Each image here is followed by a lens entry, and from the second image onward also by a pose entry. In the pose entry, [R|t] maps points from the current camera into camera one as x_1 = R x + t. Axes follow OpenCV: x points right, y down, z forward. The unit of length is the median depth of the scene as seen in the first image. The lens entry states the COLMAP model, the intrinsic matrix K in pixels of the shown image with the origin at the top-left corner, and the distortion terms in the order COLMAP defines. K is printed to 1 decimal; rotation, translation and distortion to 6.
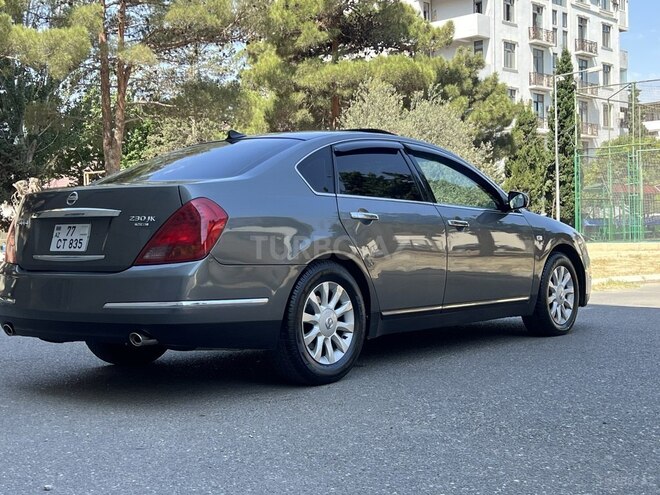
lens RADIAL K [[1029.6, 0, 330.0], [0, 1029.6, 247.5], [0, 0, 1]] dist [0.270735, -1.398391]
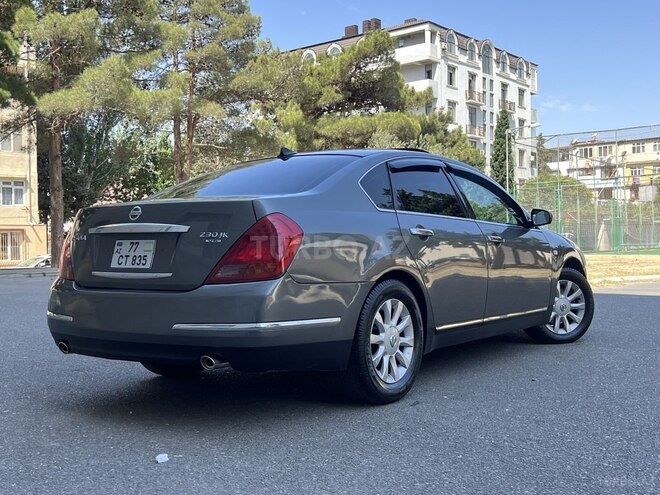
lens RADIAL K [[771.9, 0, 318.0], [0, 771.9, 248.6], [0, 0, 1]] dist [0.215525, -0.009693]
pose [[0.999161, 0.002018, 0.040904, -0.098085], [-0.001679, 0.999964, -0.008327, -0.007884], [-0.040919, 0.008252, 0.999128, 0.246248]]
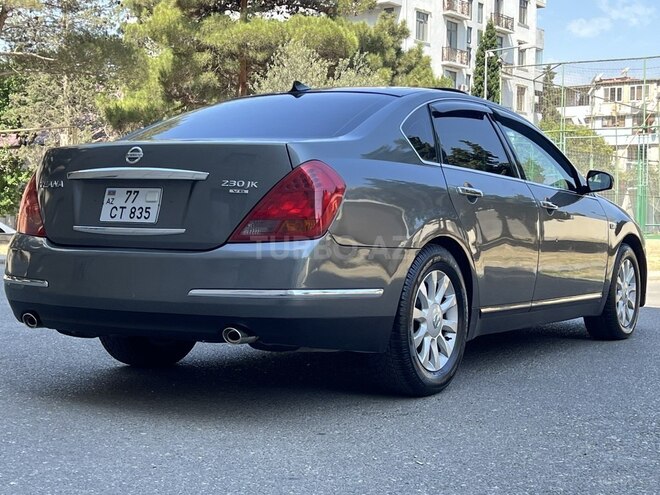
lens RADIAL K [[1146.0, 0, 352.9], [0, 1146.0, 249.3], [0, 0, 1]] dist [0.145231, -0.160343]
pose [[0.989021, 0.029930, 0.144712, -0.188913], [-0.031665, 0.999451, 0.009705, 0.009216], [-0.144342, -0.014181, 0.989426, 0.103529]]
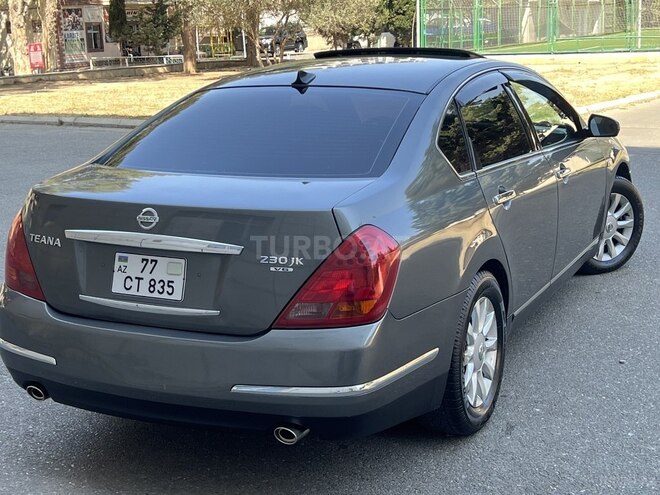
lens RADIAL K [[1029.6, 0, 330.0], [0, 1029.6, 247.5], [0, 0, 1]] dist [0.270735, -1.398391]
pose [[0.975003, -0.063599, 0.212895, -0.250905], [0.019835, 0.979247, 0.201698, -0.146745], [-0.221304, -0.192434, 0.956030, 0.298969]]
